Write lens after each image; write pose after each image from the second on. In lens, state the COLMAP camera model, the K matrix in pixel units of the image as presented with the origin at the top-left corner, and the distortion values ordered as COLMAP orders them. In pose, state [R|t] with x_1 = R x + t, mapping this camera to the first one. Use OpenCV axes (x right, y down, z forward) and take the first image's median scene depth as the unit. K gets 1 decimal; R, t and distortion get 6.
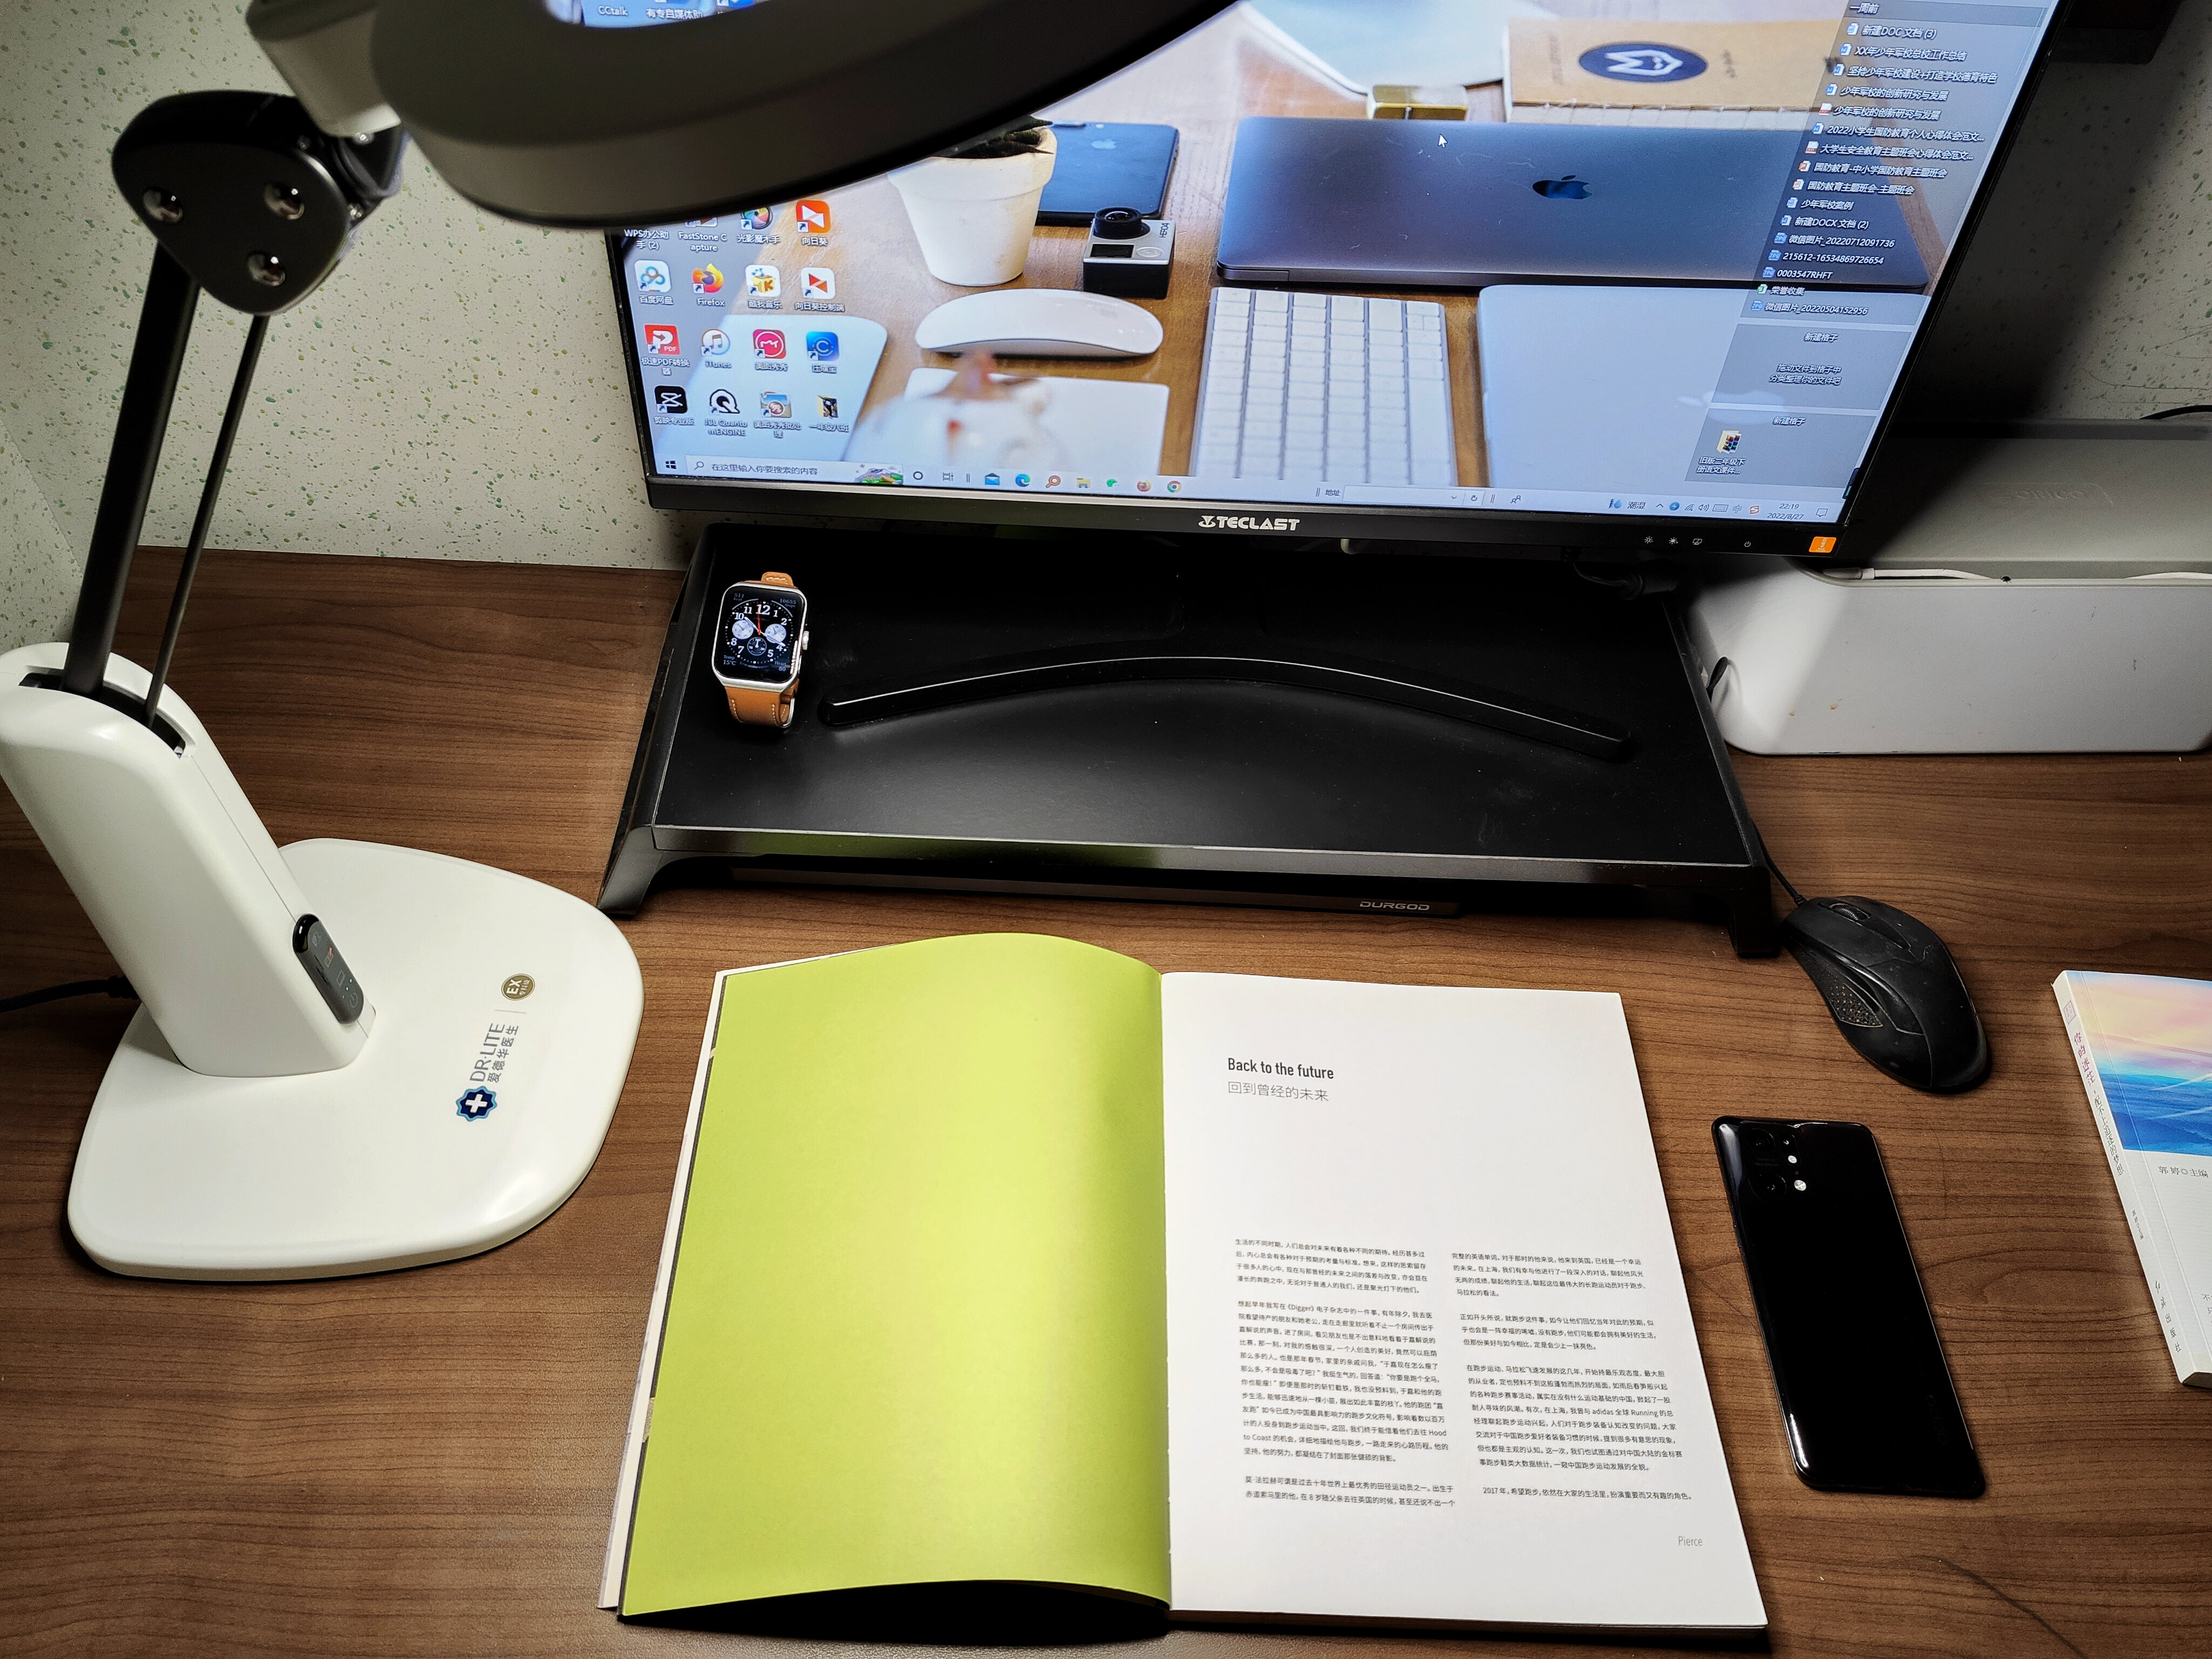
lens RADIAL K [[1662.7, 0, 1100.8], [0, 1662.7, 837.3], [0, 0, 1]] dist [0.001475, -0.008304]
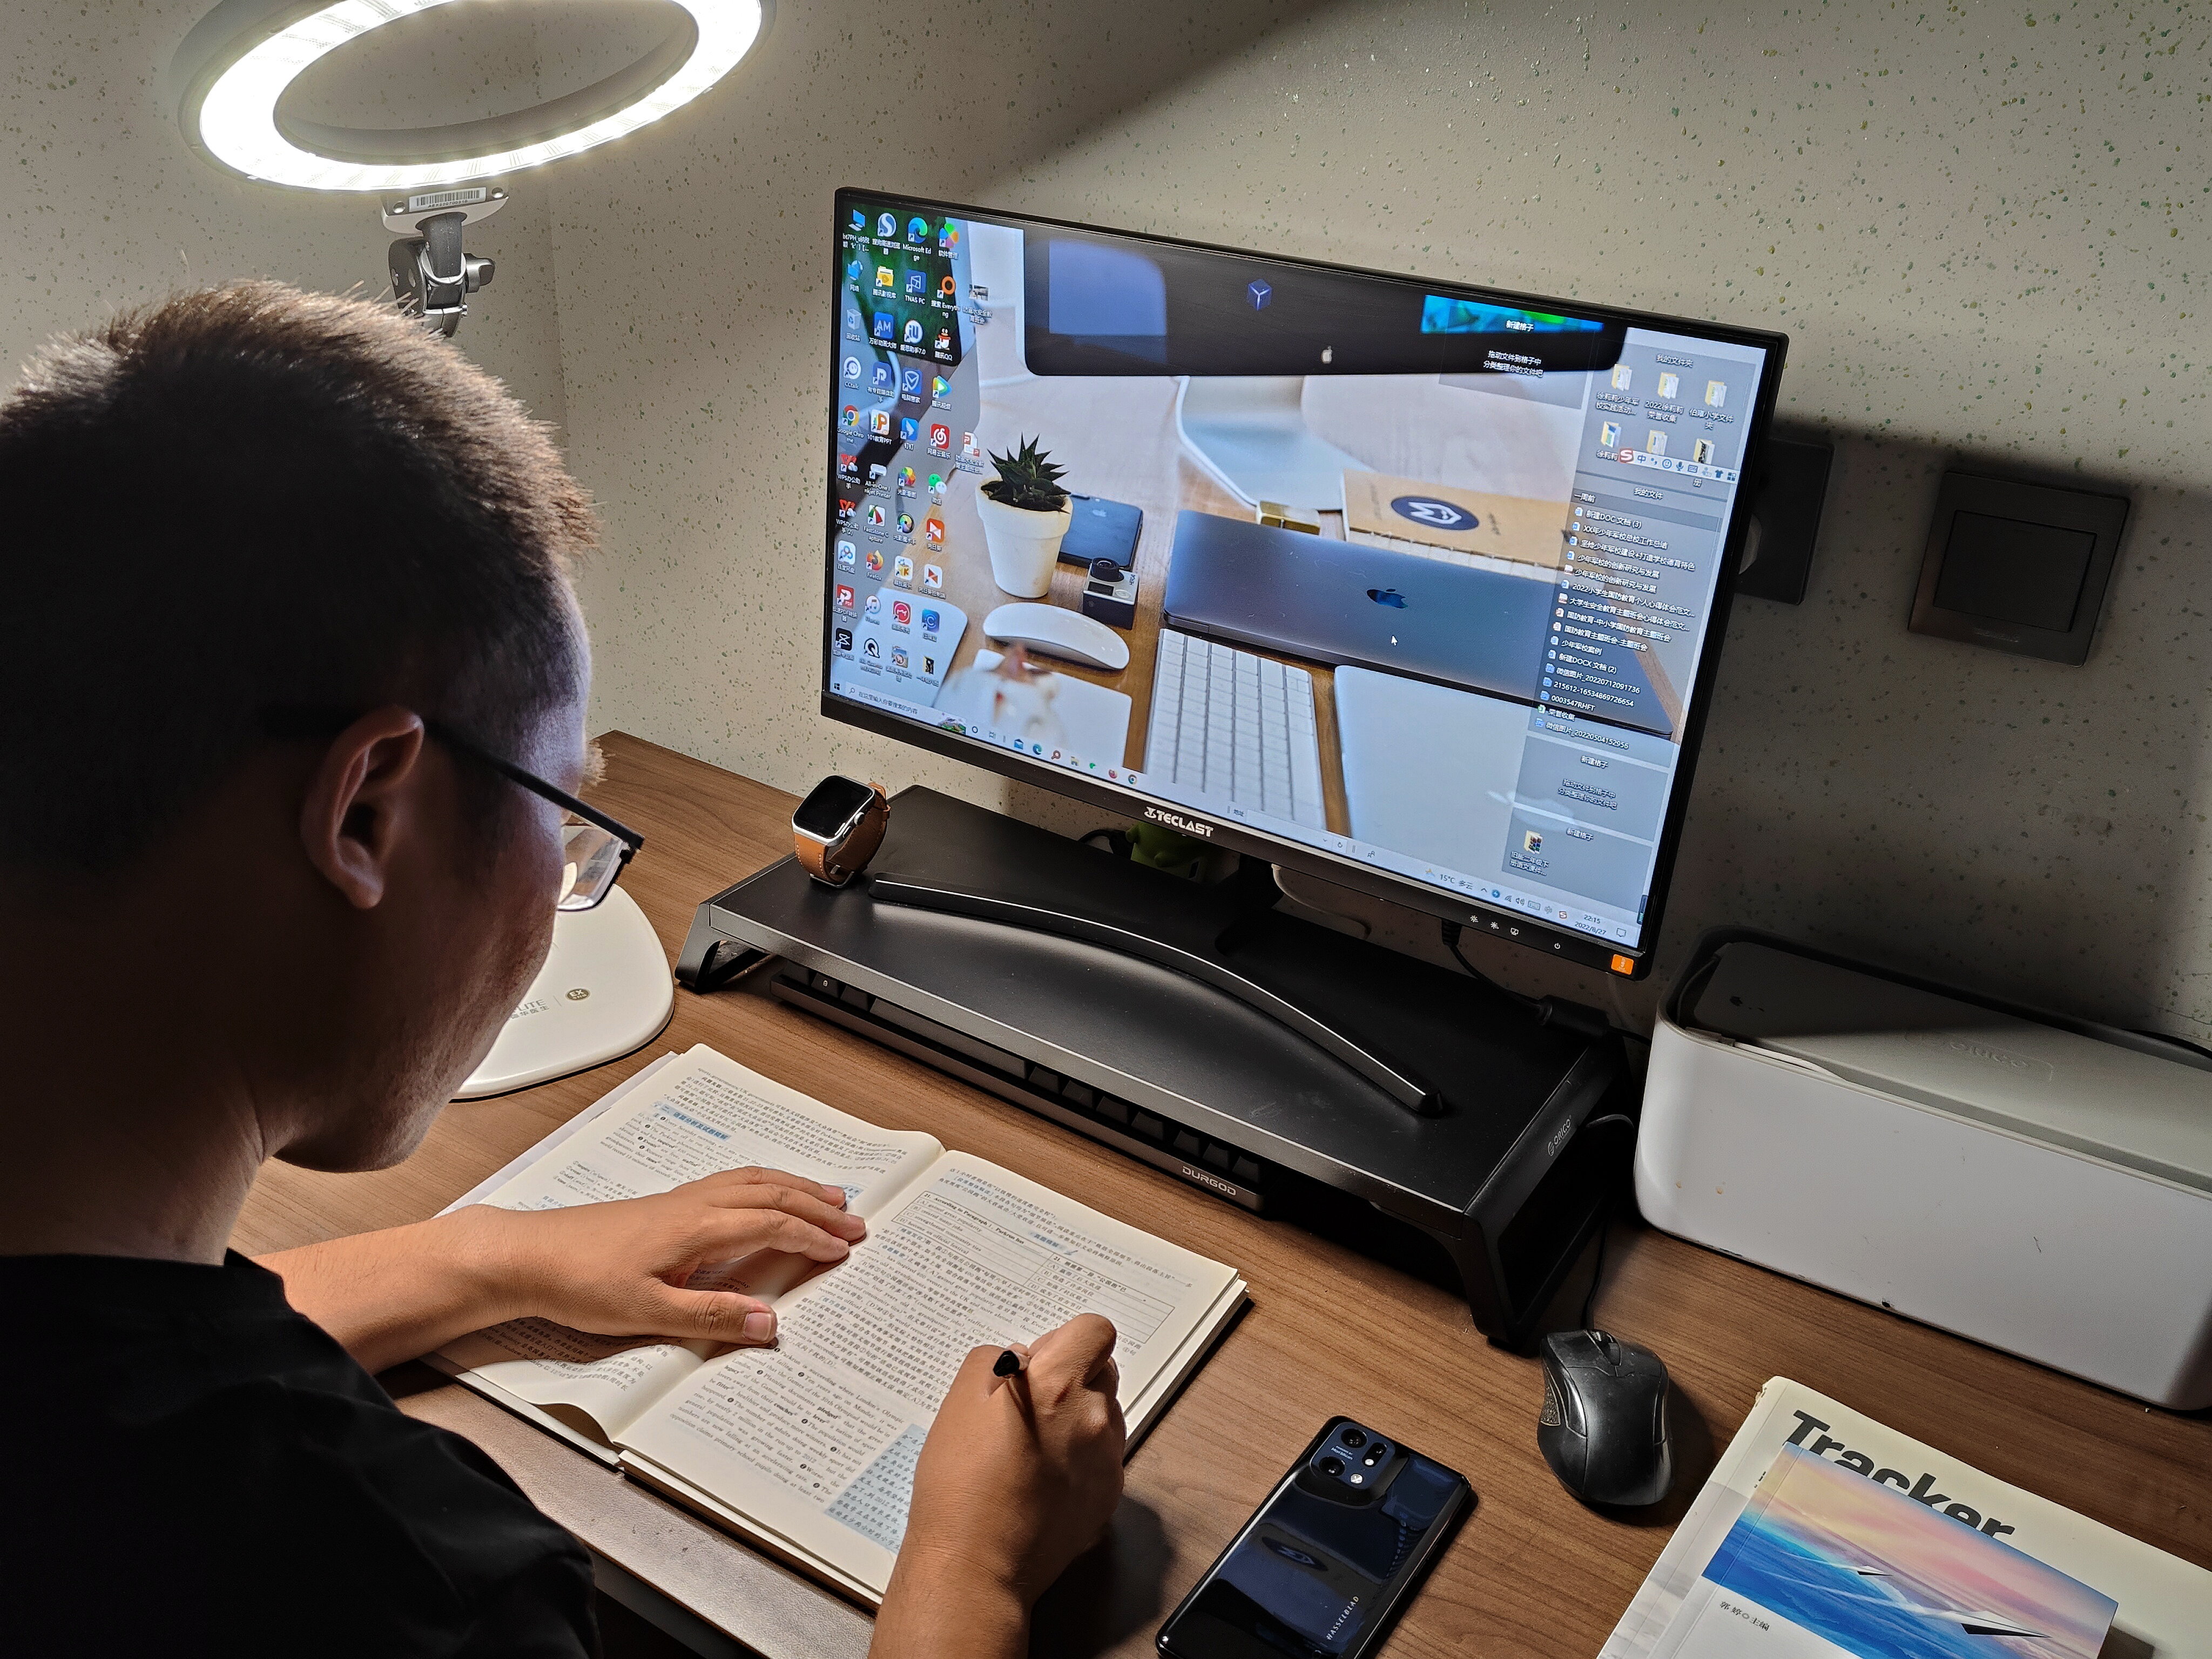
lens RADIAL K [[1903.8, 0, 1103.4], [0, 1903.8, 830.7], [0, 0, 1]] dist [0.008041, -0.010101]
pose [[0.839009, 0.233196, -0.491613, 0.832672], [-0.413577, 0.860428, -0.297687, 0.300158], [0.353579, 0.453082, 0.818351, -0.228875]]
